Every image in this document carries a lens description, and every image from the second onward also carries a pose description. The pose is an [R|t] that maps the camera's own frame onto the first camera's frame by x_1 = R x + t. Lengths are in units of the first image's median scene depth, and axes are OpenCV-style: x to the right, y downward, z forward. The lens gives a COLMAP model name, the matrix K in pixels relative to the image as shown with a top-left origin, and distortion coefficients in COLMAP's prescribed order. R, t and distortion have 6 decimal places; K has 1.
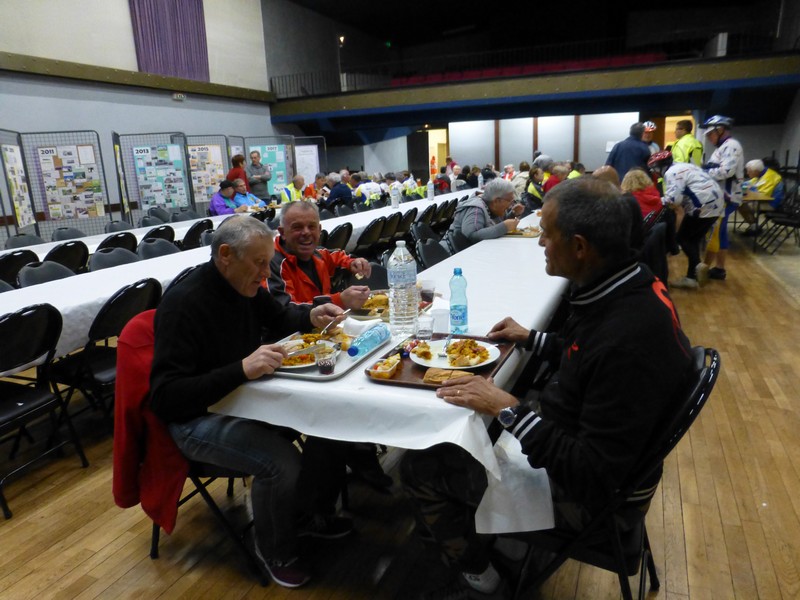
lens RADIAL K [[574.6, 0, 398.3], [0, 574.6, 299.0], [0, 0, 1]] dist [-0.058830, 0.024013]
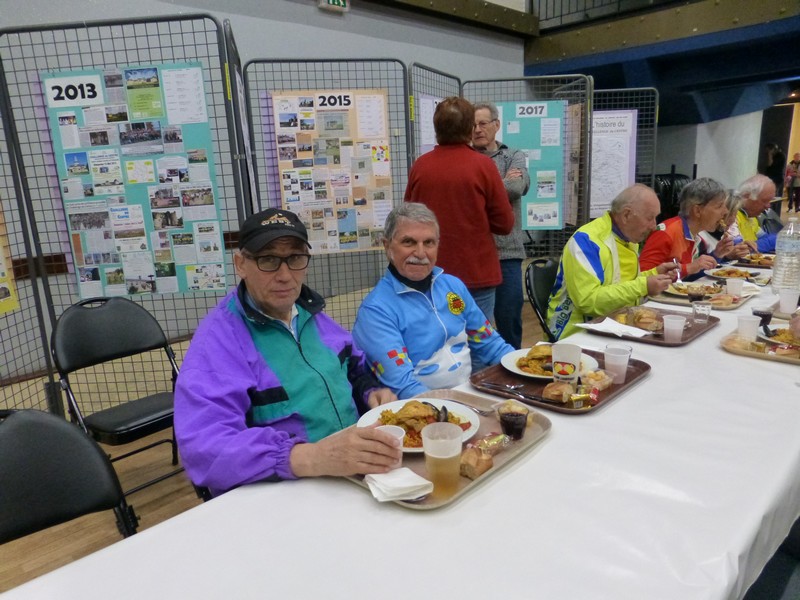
lens RADIAL K [[574.6, 0, 402.0], [0, 574.6, 306.0], [0, 0, 1]] dist [-0.058830, 0.024013]
pose [[0.925280, 0.095637, -0.367029, -0.188387], [-0.090684, 0.995405, 0.030759, -0.173286], [0.368284, 0.004823, 0.929701, 0.775997]]
